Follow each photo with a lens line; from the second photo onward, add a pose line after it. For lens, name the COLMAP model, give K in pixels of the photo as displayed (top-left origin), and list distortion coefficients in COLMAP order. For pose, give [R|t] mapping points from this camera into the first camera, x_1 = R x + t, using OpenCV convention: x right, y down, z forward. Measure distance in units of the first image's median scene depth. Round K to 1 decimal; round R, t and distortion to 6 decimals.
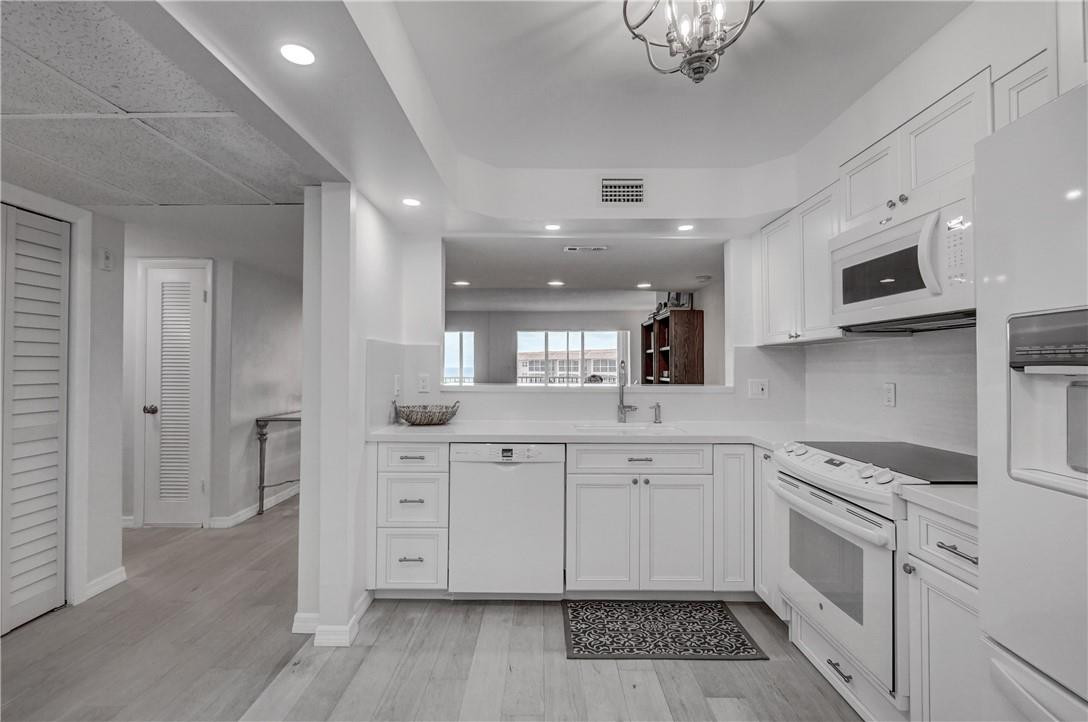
lens RADIAL K [[480.1, 0, 539.2], [0, 480.1, 359.1], [0, 0, 1]] dist [-0.008647, -0.000082]
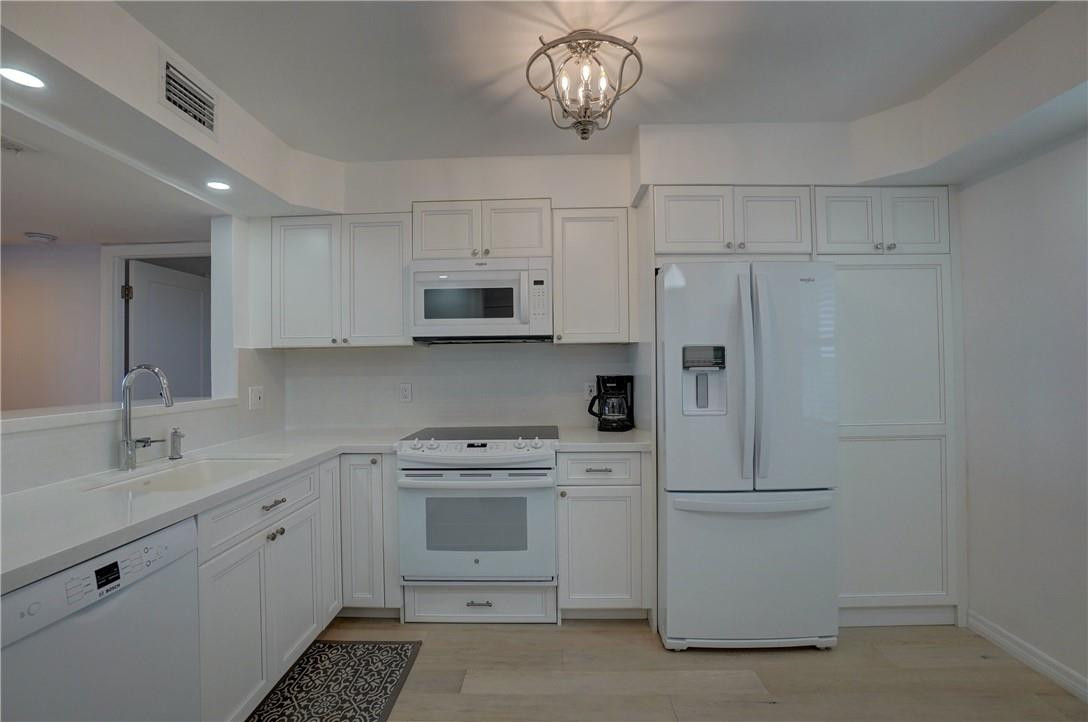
lens RADIAL K [[484.7, 0, 542.0], [0, 484.7, 359.3], [0, 0, 1]] dist [-0.071903, 0.030154]
pose [[0.017982, 0.012265, 0.999763, -0.516040], [-0.003664, 0.999919, -0.012201, 0.001472], [-0.999832, -0.003444, 0.018026, 0.621442]]
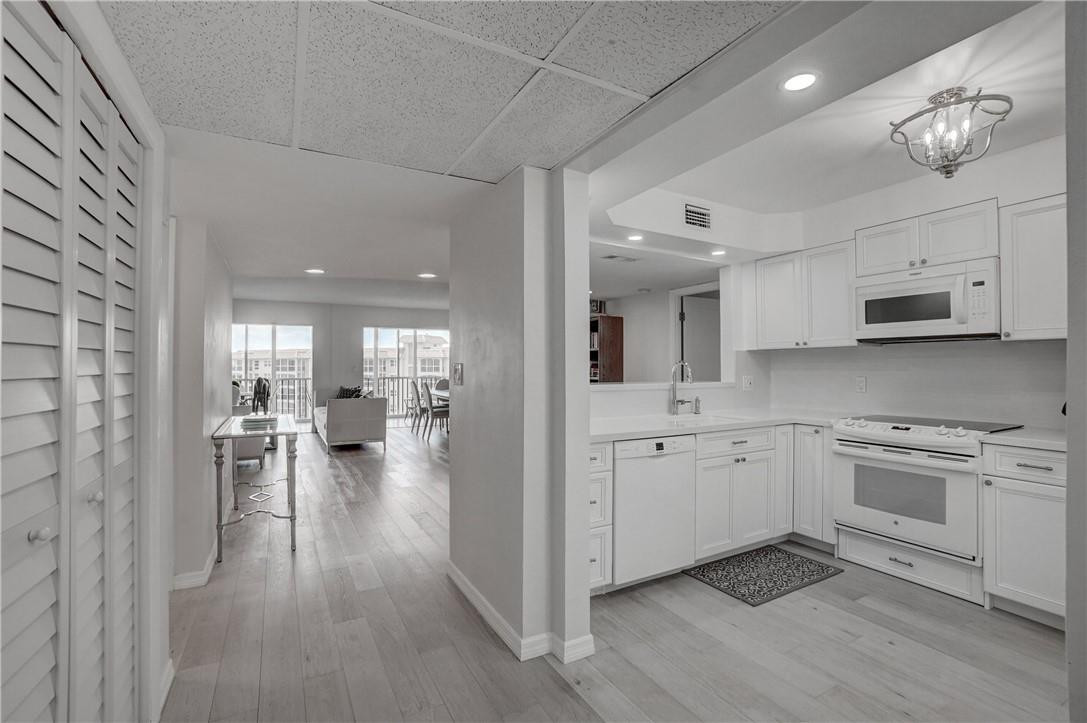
lens RADIAL K [[484.3, 0, 541.5], [0, 484.3, 359.8], [0, 0, 1]] dist [-0.071903, 0.030154]
pose [[0.873601, 0.004120, 0.486625, -0.870214], [-0.005701, 0.999982, 0.001769, 0.000145], [-0.486609, -0.004320, 0.873609, 0.191400]]
